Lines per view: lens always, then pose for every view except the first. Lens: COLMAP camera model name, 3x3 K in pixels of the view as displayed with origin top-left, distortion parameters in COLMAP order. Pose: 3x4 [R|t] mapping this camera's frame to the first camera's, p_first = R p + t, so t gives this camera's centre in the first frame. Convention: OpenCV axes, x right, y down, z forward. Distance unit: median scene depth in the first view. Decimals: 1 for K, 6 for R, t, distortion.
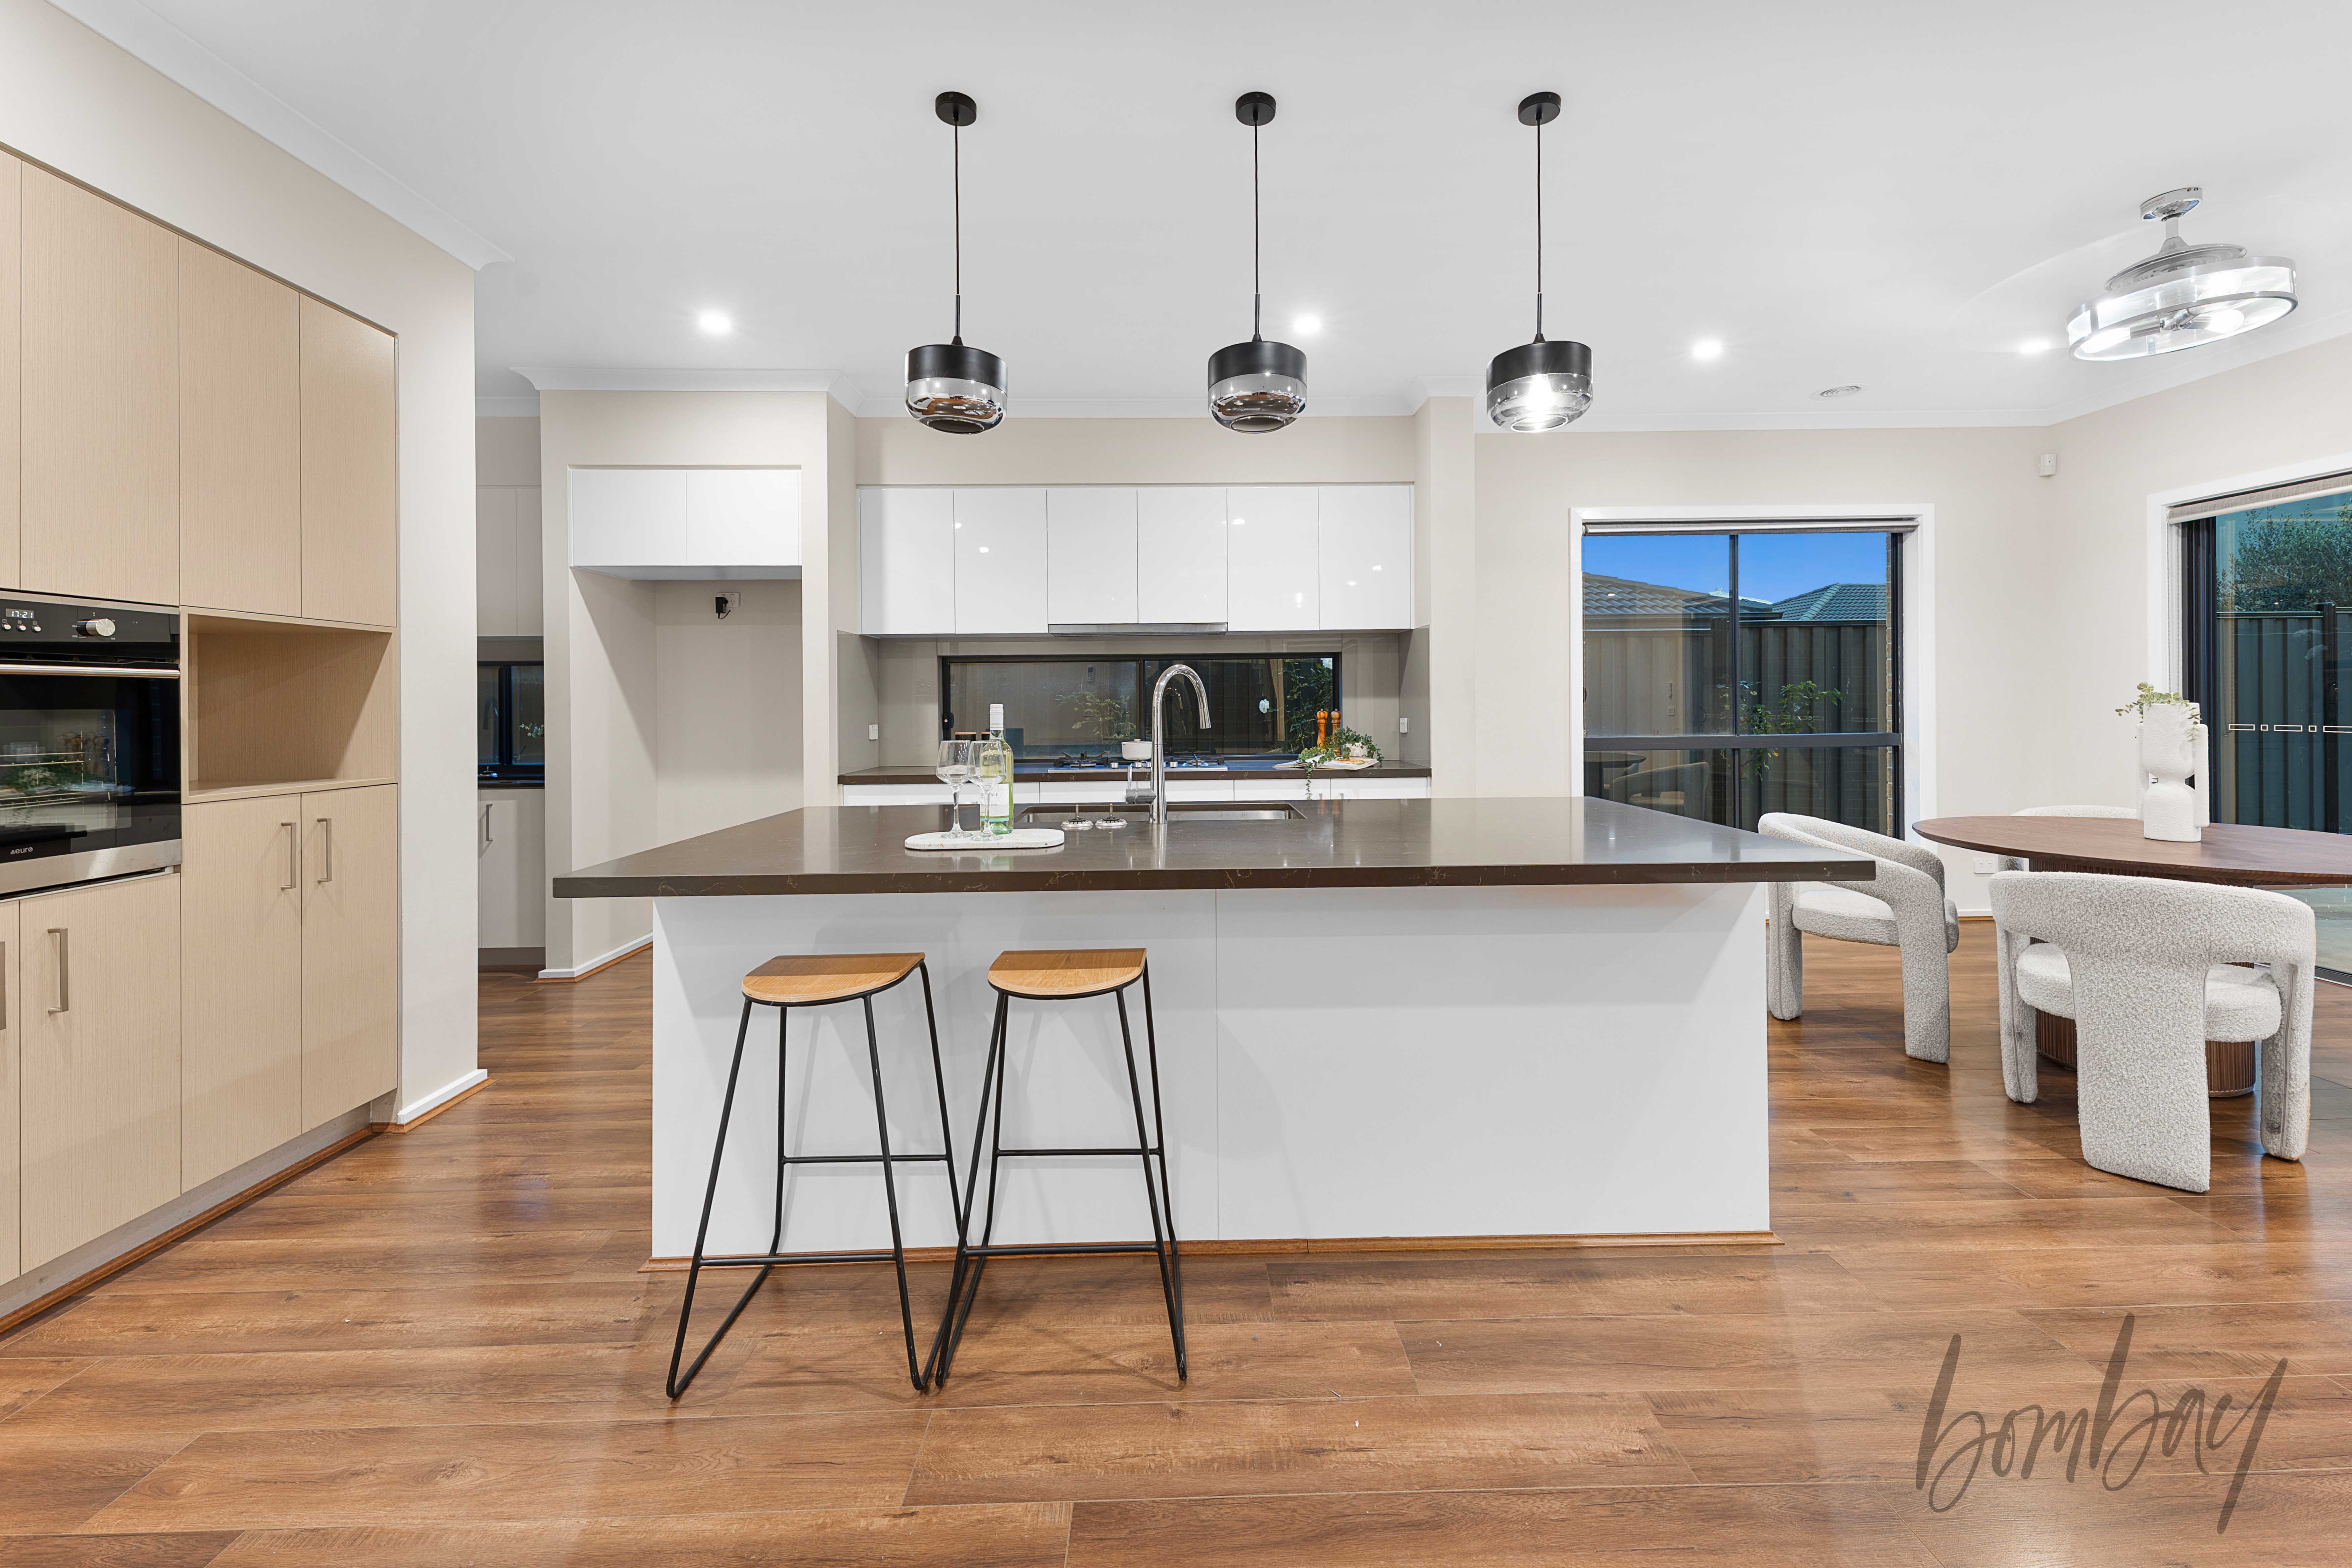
lens RADIAL K [[927.6, 0, 1179.6], [0, 927.6, 716.4], [0, 0, 1]] dist [0.007146, -0.000578]
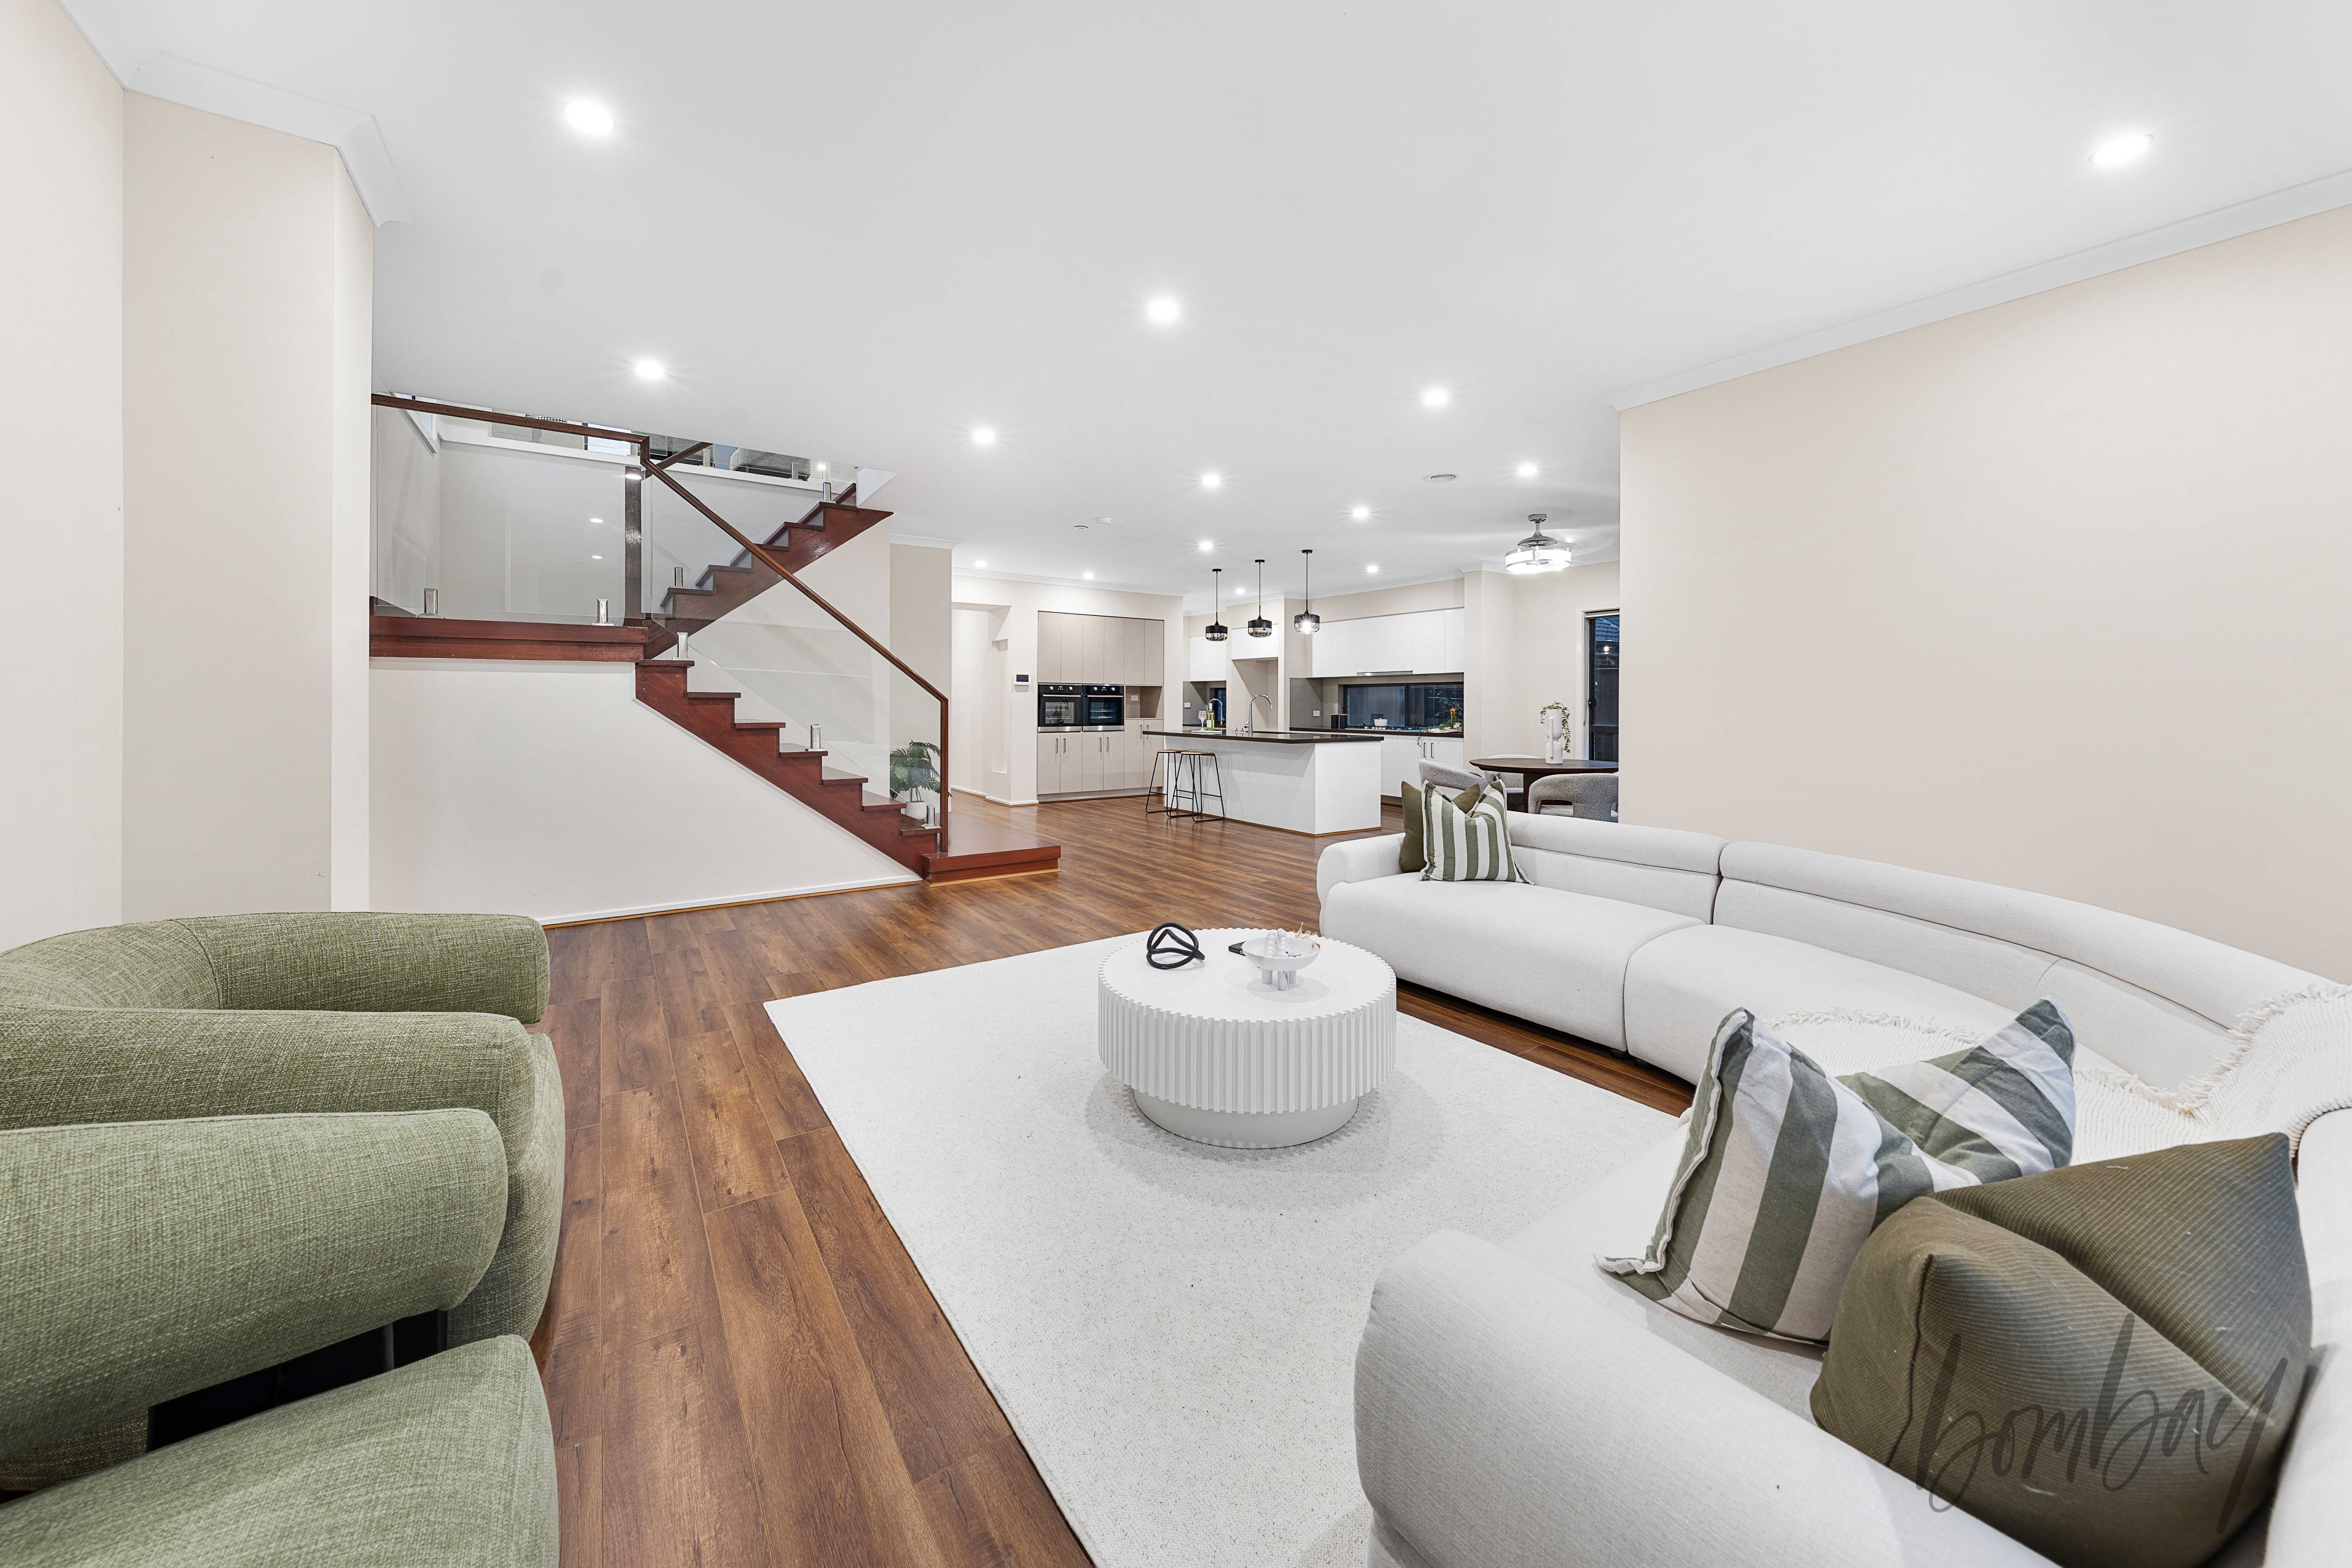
lens RADIAL K [[821.7, 0, 1150.0], [0, 821.7, 703.3], [0, 0, 1]] dist [-0.001691, -0.000036]
pose [[0.523078, 0.011517, -0.852207, 3.015623], [-0.020210, 0.999795, 0.001107, -0.010629], [0.852045, 0.016644, 0.523203, -1.367008]]
